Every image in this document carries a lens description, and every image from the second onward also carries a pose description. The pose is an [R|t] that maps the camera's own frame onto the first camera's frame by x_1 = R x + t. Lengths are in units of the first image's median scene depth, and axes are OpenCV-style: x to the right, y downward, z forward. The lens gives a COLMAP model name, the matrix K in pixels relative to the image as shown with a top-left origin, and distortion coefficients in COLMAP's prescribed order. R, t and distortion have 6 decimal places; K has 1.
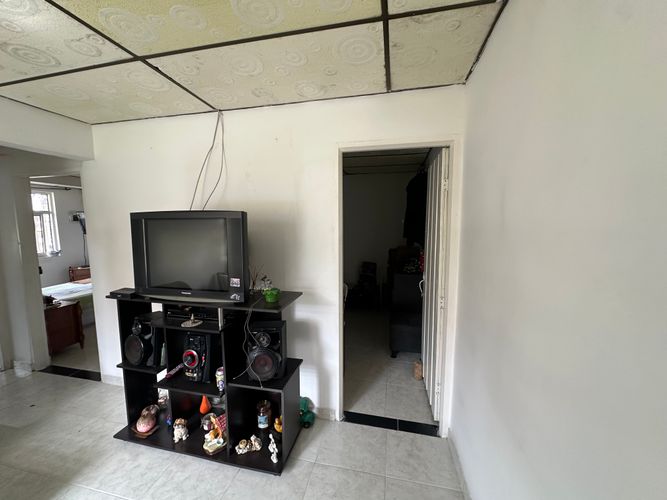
lens RADIAL K [[266.8, 0, 333.9], [0, 266.8, 248.3], [0, 0, 1]] dist [-0.004225, 0.001362]
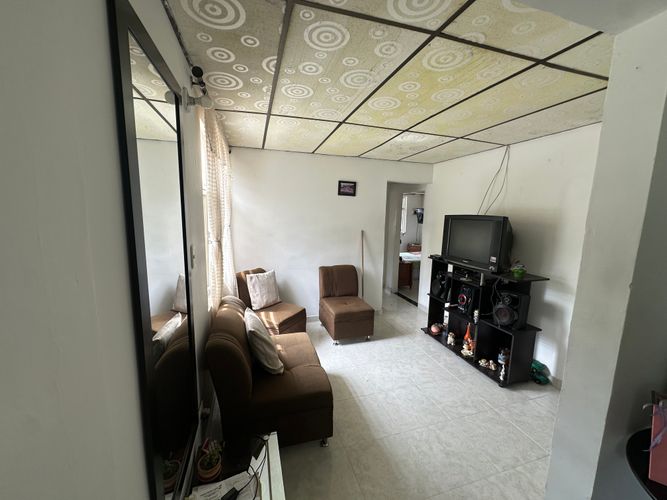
lens RADIAL K [[266.8, 0, 333.8], [0, 266.8, 250.3], [0, 0, 1]] dist [-0.004225, 0.001362]
pose [[0.500611, 0.136603, -0.854826, 0.458850], [-0.106548, 0.989686, 0.095756, 0.016686], [0.859090, 0.043143, 0.510003, -0.588592]]
